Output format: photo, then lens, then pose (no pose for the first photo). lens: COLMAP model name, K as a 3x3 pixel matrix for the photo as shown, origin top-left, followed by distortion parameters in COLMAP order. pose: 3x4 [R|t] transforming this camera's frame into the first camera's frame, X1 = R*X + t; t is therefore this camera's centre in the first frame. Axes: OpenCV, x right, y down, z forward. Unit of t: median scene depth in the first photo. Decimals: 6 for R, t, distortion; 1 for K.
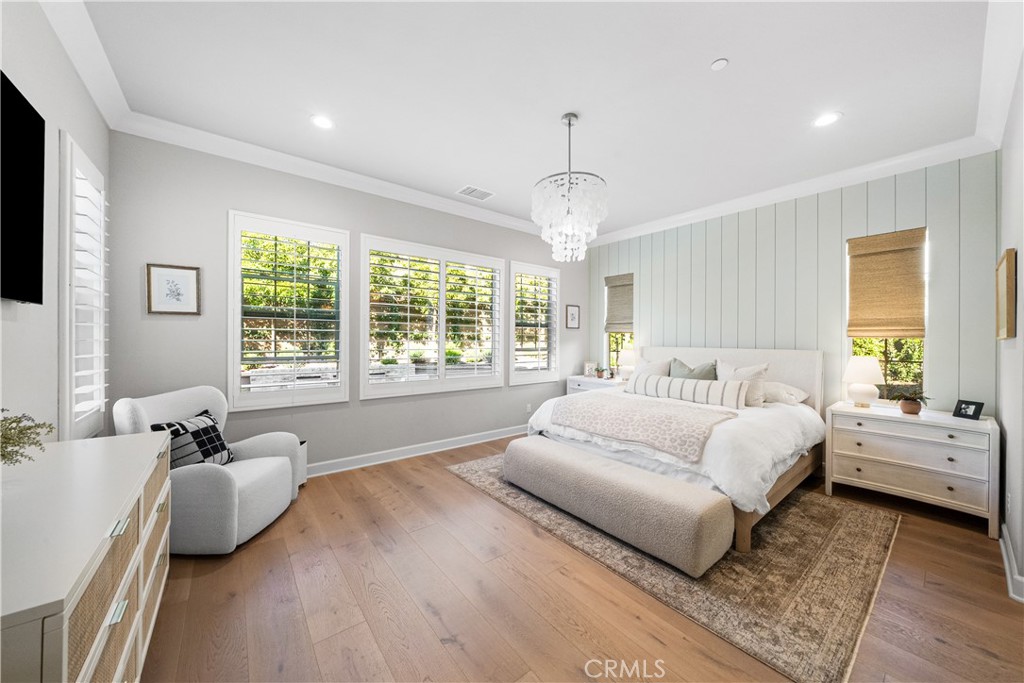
lens RADIAL K [[352.8, 0, 513.3], [0, 352.8, 333.3], [0, 0, 1]] dist [-0.000508, -0.000030]
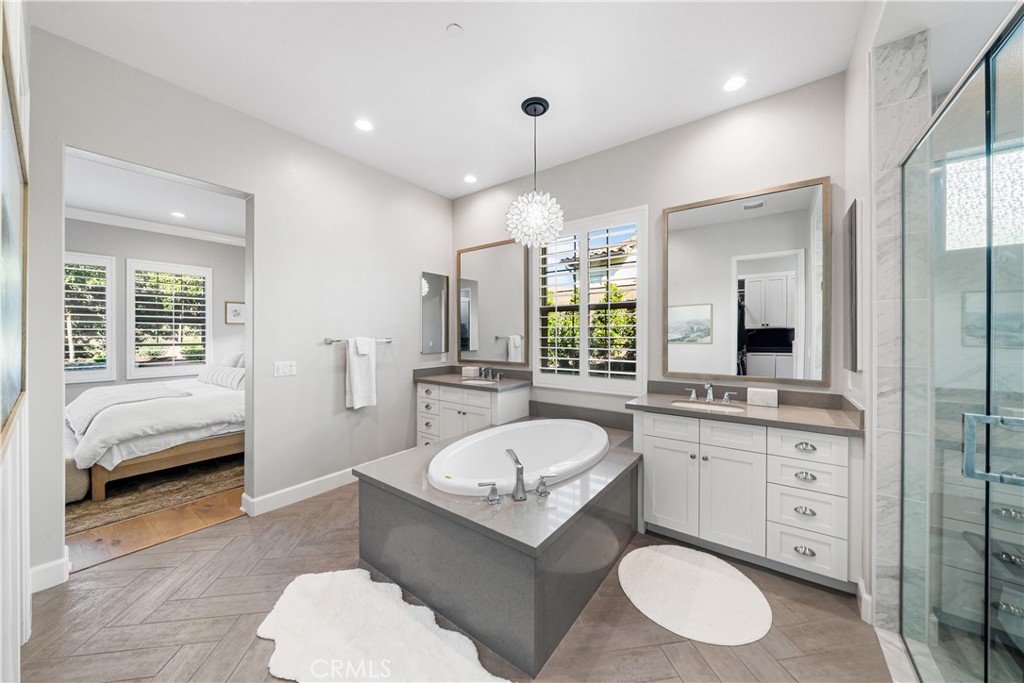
lens RADIAL K [[352.8, 0, 513.3], [0, 352.8, 333.3], [0, 0, 1]] dist [-0.000508, -0.000030]
pose [[0.967510, -0.004134, 0.252798, 1.718874], [-0.004244, 0.999460, 0.032585, -0.054638], [-0.252797, -0.032599, 0.966970, -0.607820]]
